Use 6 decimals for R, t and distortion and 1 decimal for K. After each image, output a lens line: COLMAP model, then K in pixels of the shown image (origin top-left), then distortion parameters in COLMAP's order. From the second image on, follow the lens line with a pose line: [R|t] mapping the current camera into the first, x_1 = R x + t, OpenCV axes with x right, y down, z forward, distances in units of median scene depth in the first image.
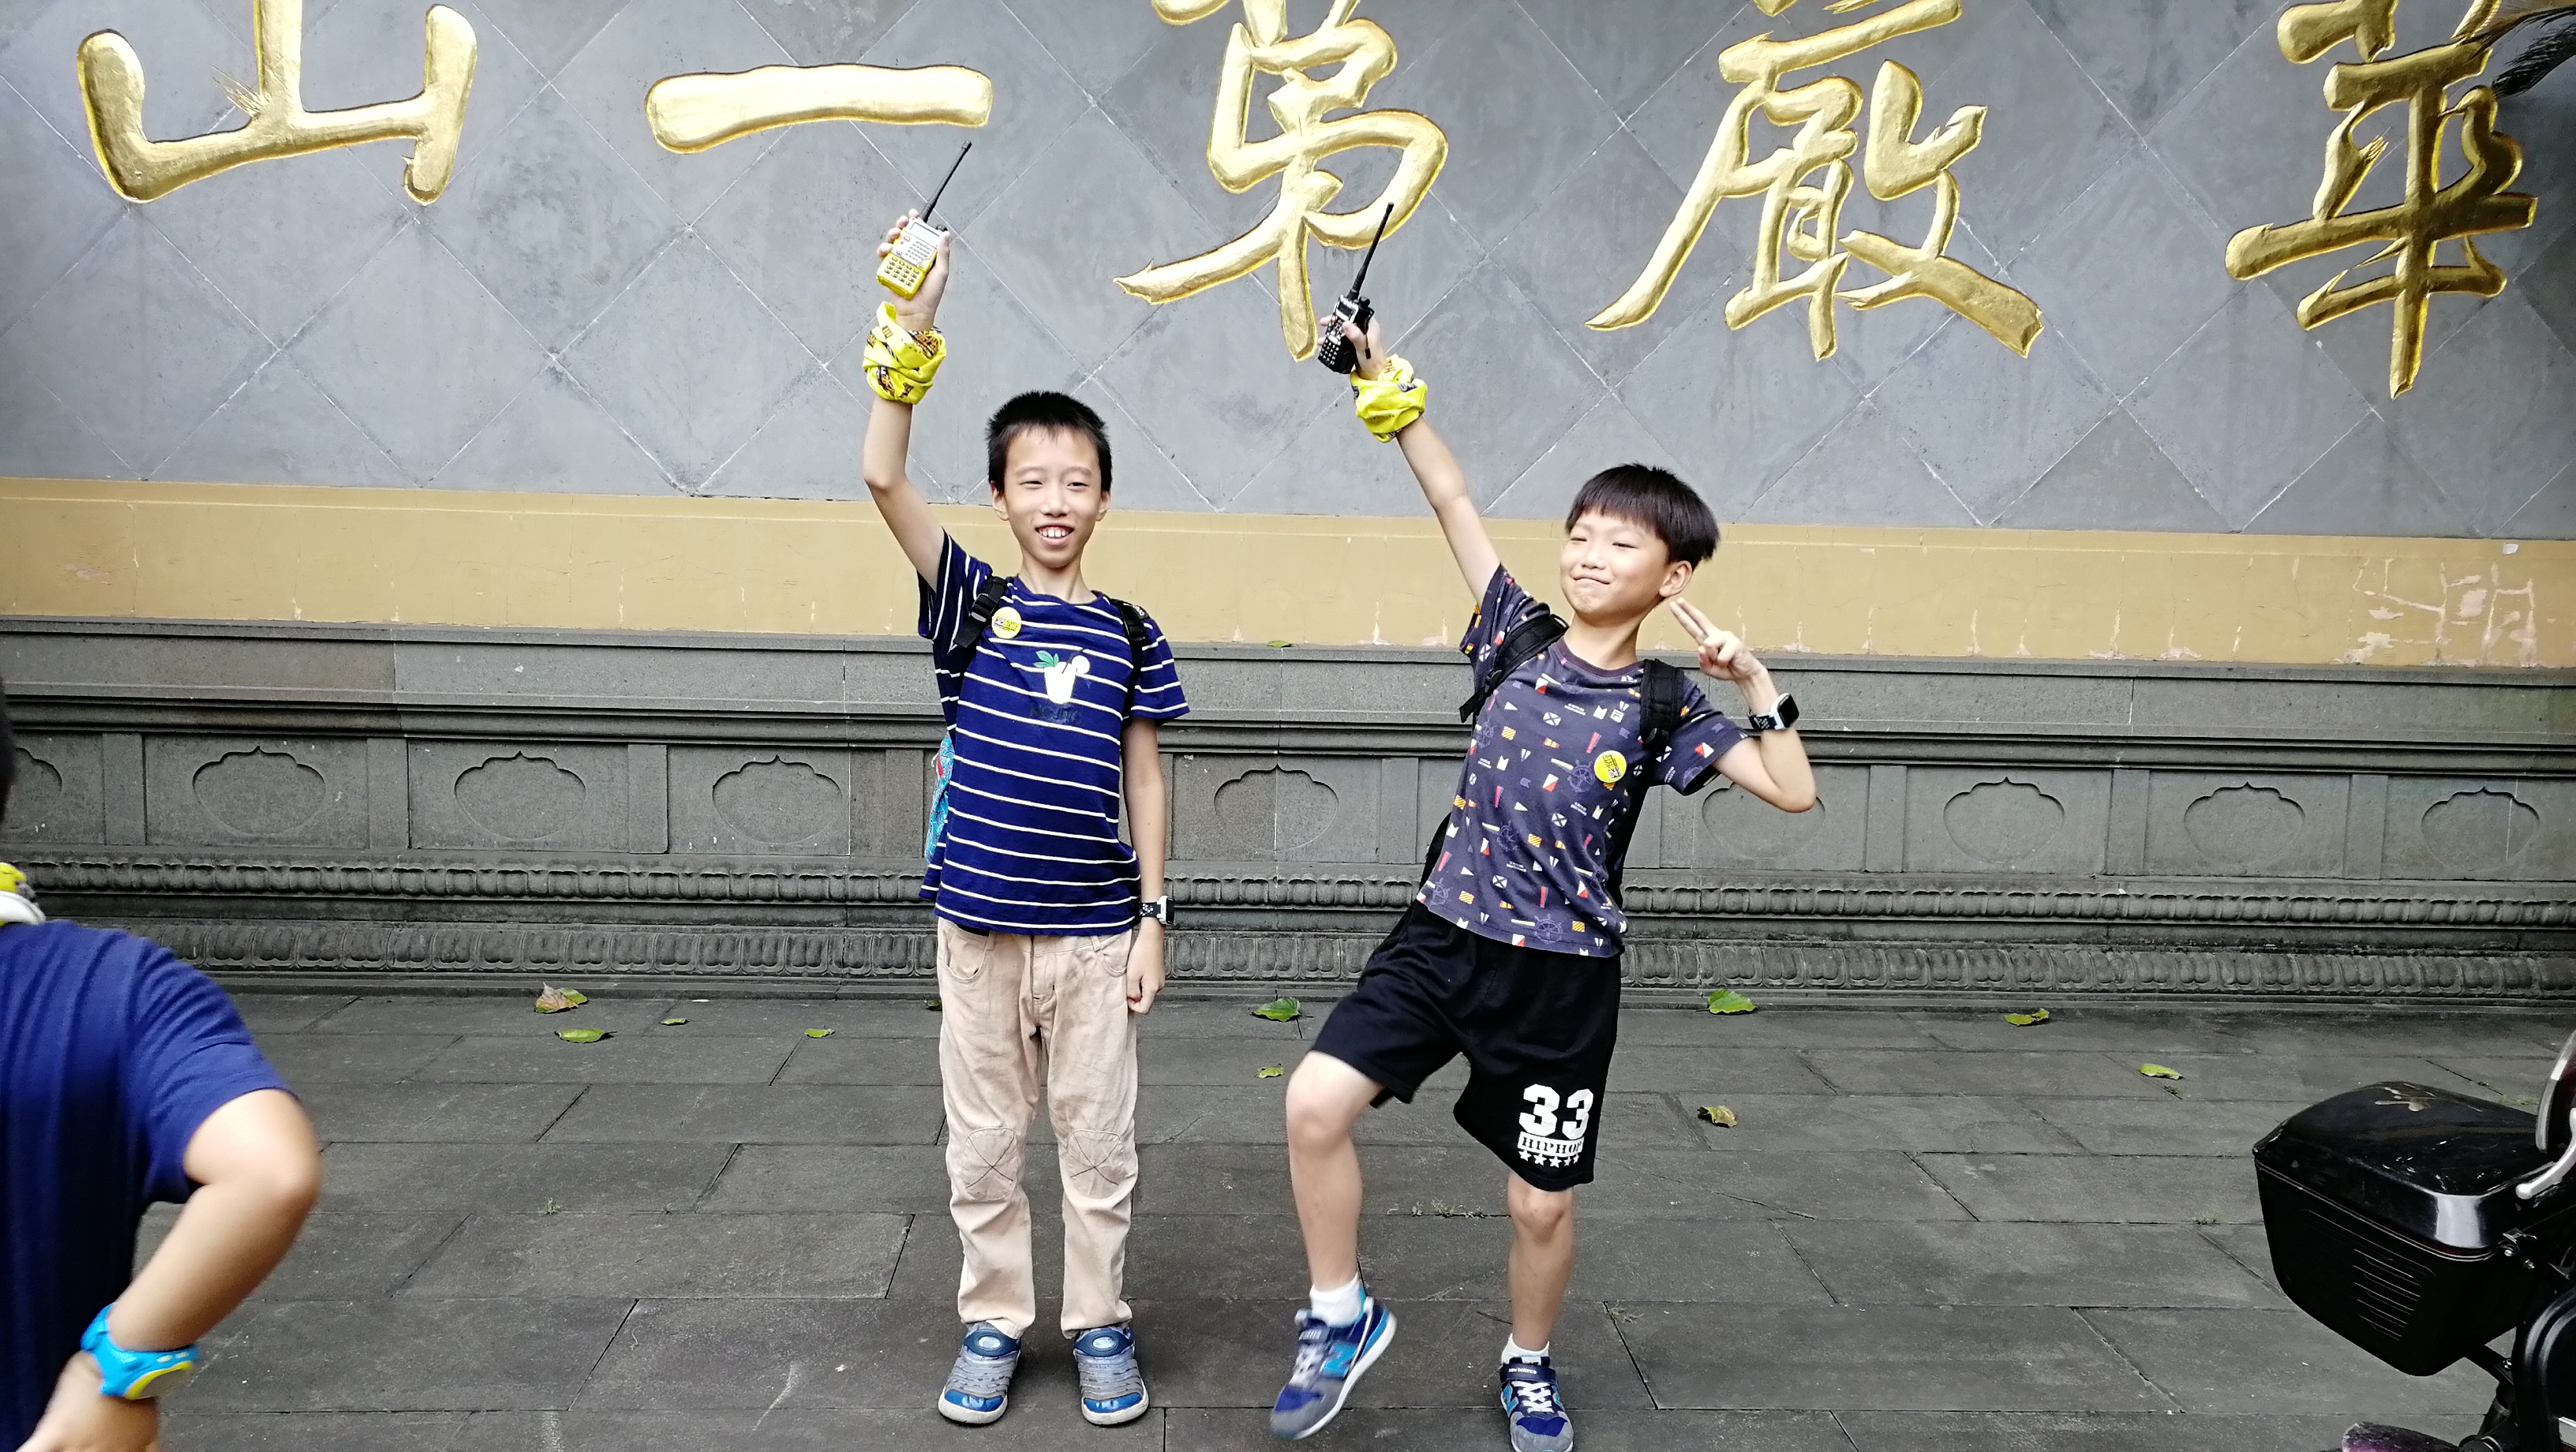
lens RADIAL K [[2054.8, 0, 1288.0], [0, 2054.8, 726.0], [0, 0, 1]] dist [0.038905, -0.034036]
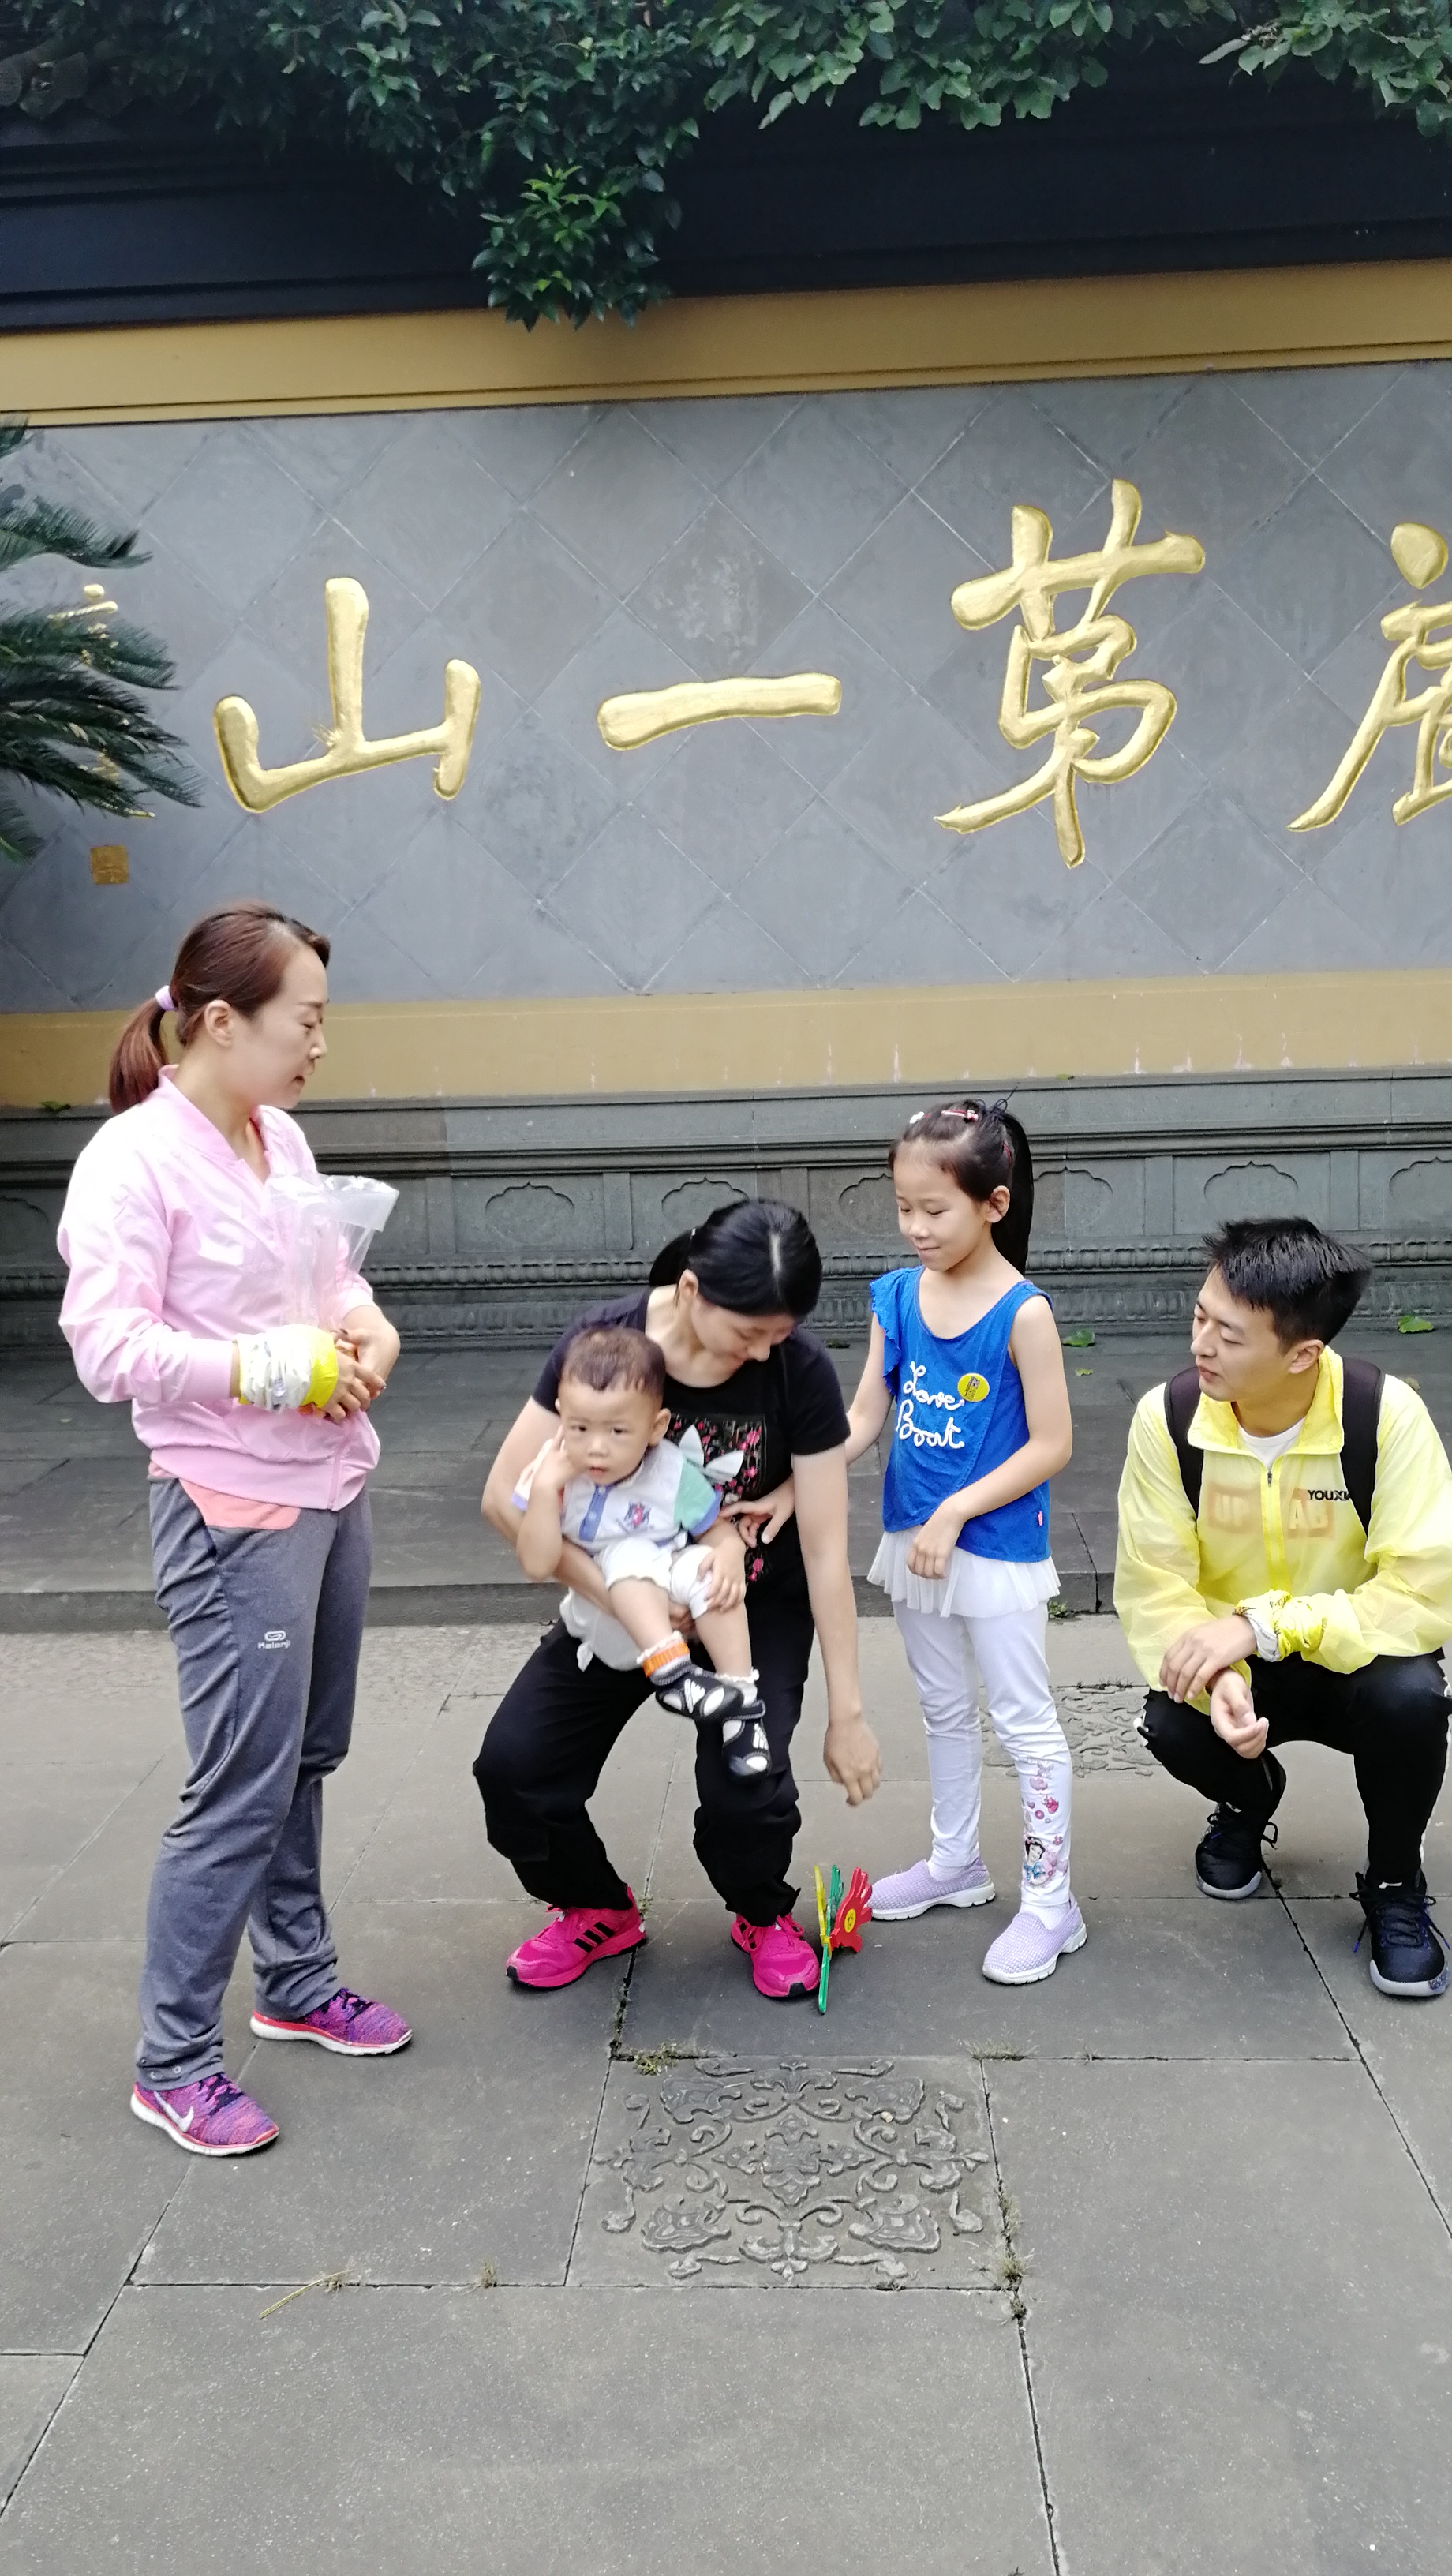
lens RADIAL K [[2065.4, 0, 723.6], [0, 2065.4, 1252.8], [0, 0, 1]] dist [0.025379, -0.033168]
pose [[0.992472, -0.042177, -0.114980, -0.077226], [0.045219, 0.998689, 0.023977, 0.033426], [0.113818, -0.028995, 0.993078, -0.396929]]
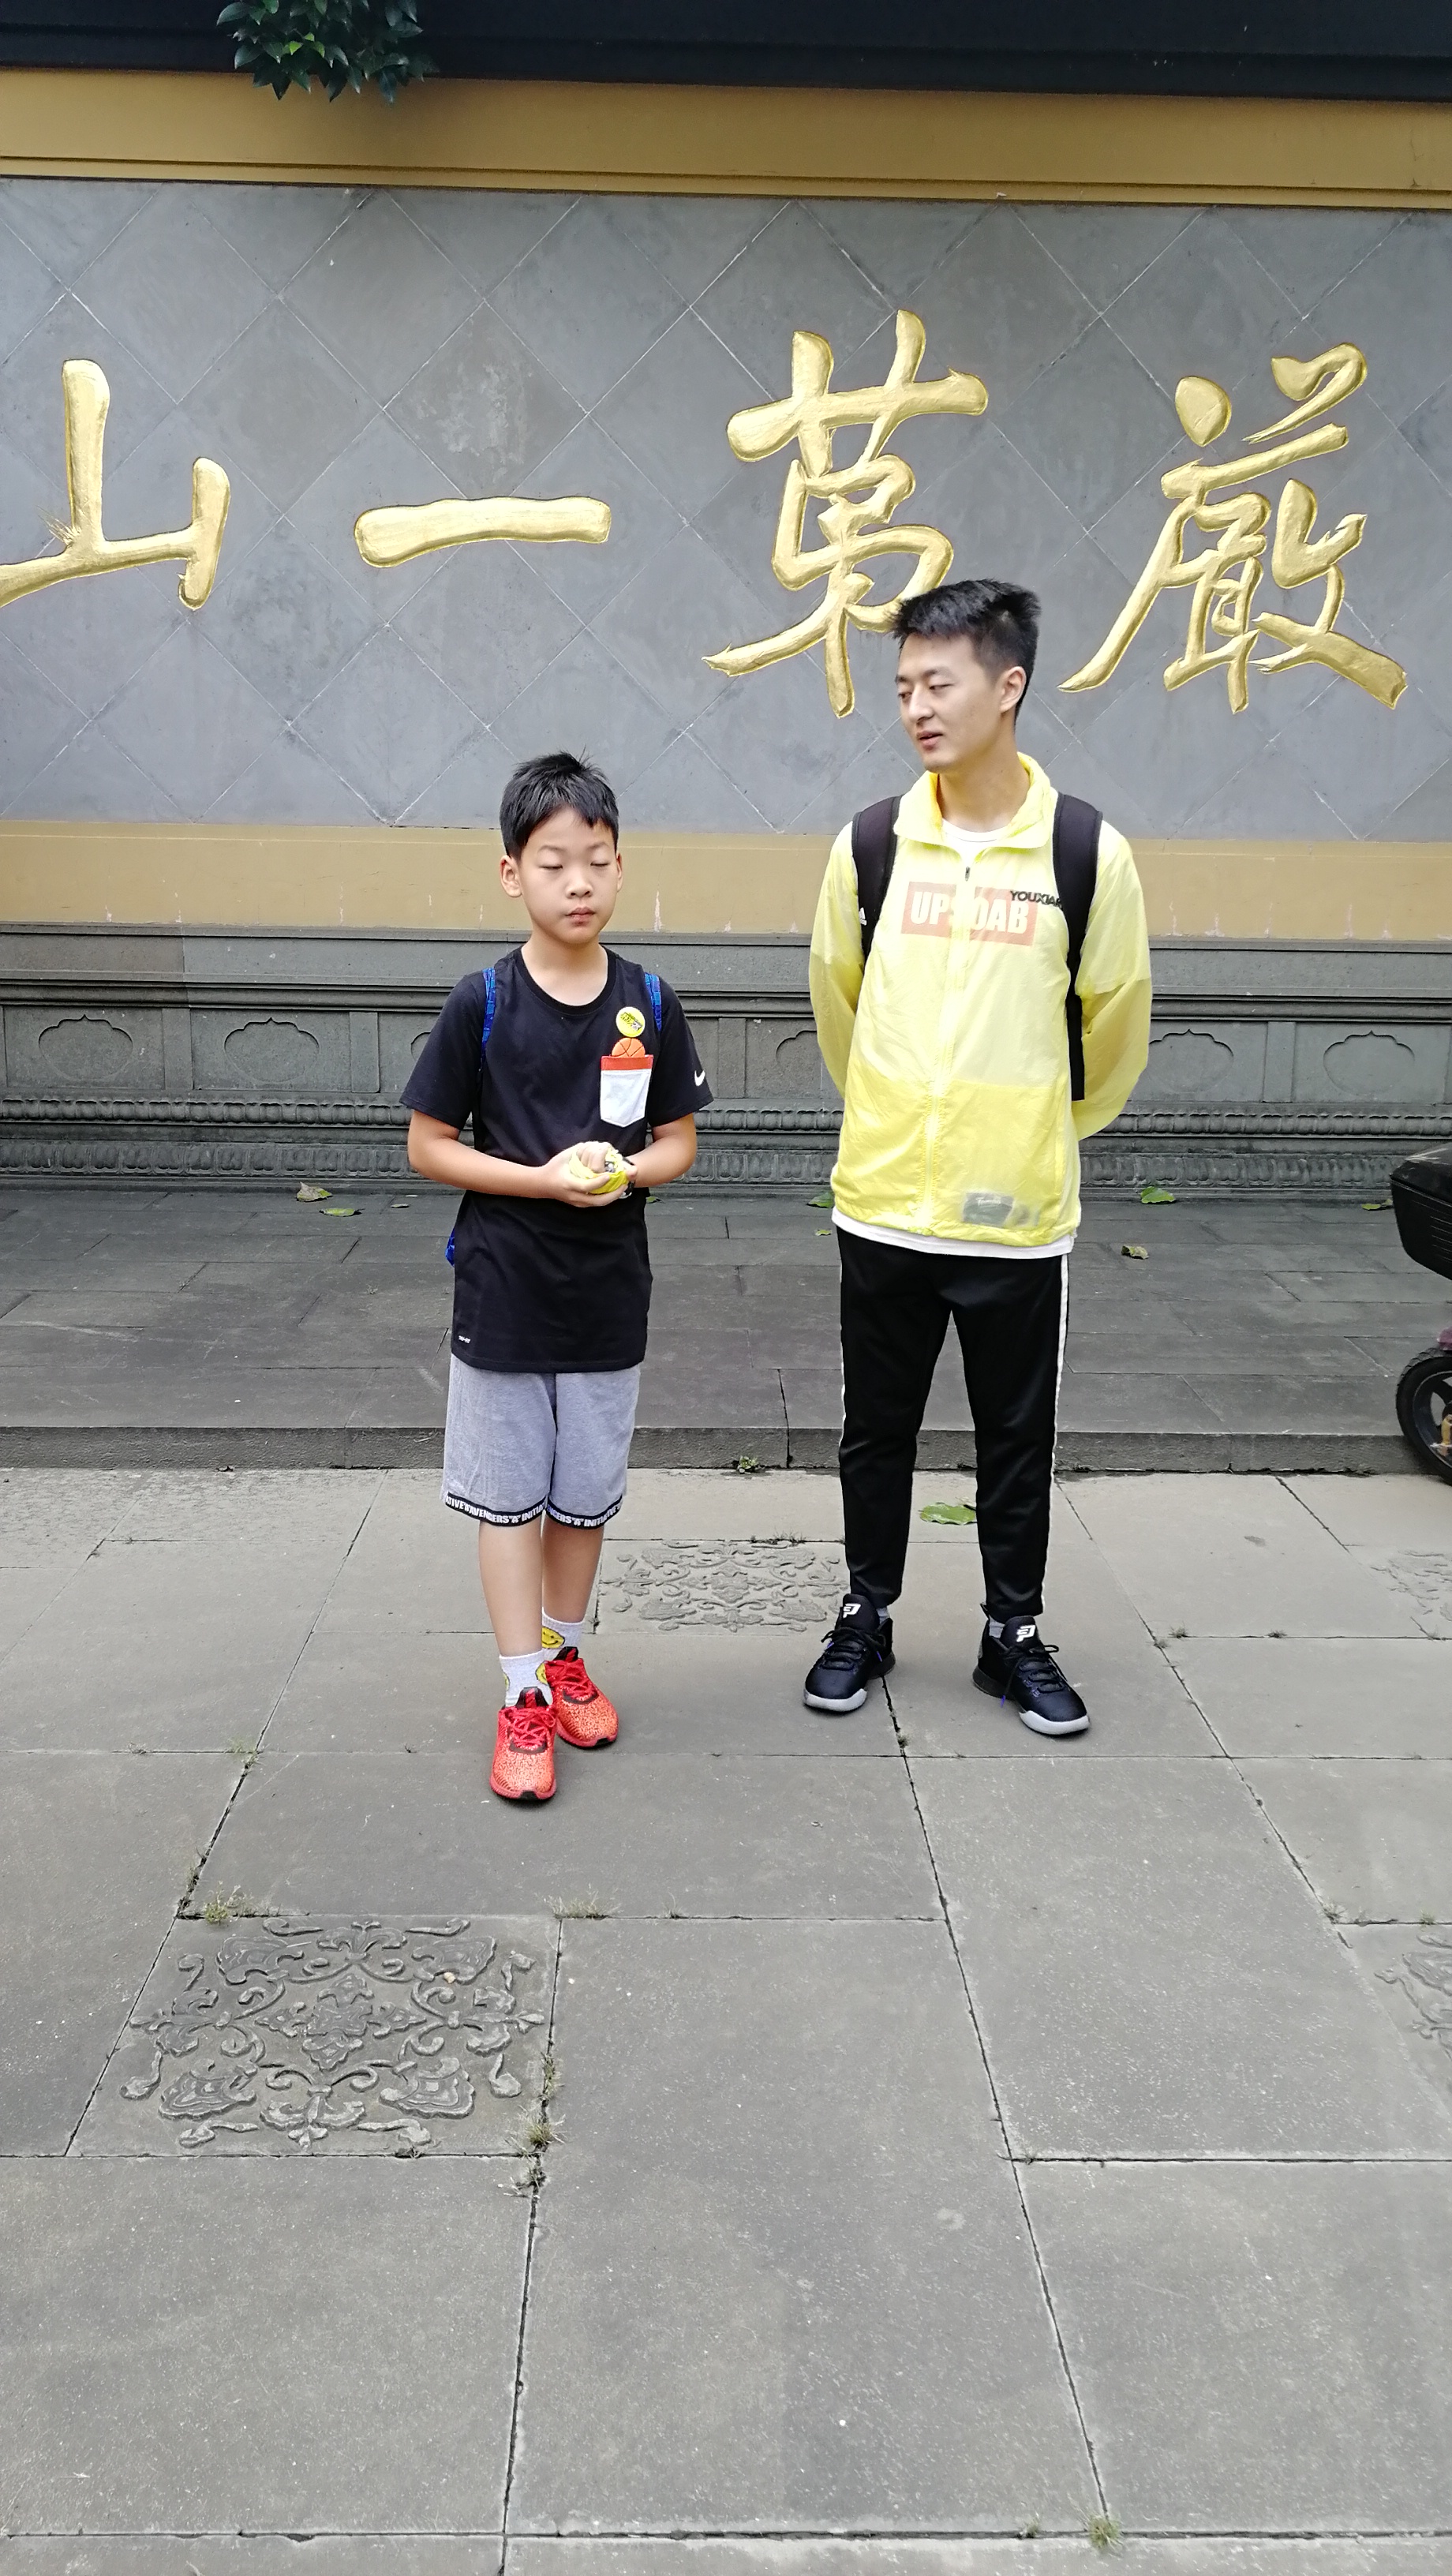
lens RADIAL K [[2054.8, 0, 723.3], [0, 2054.8, 1250.1], [0, 0, 1]] dist [0.038905, -0.034036]
pose [[0.999420, -0.002973, -0.033922, -0.026724], [0.006064, 0.995796, 0.091393, 0.042815], [0.033507, -0.091546, 0.995237, -0.364347]]
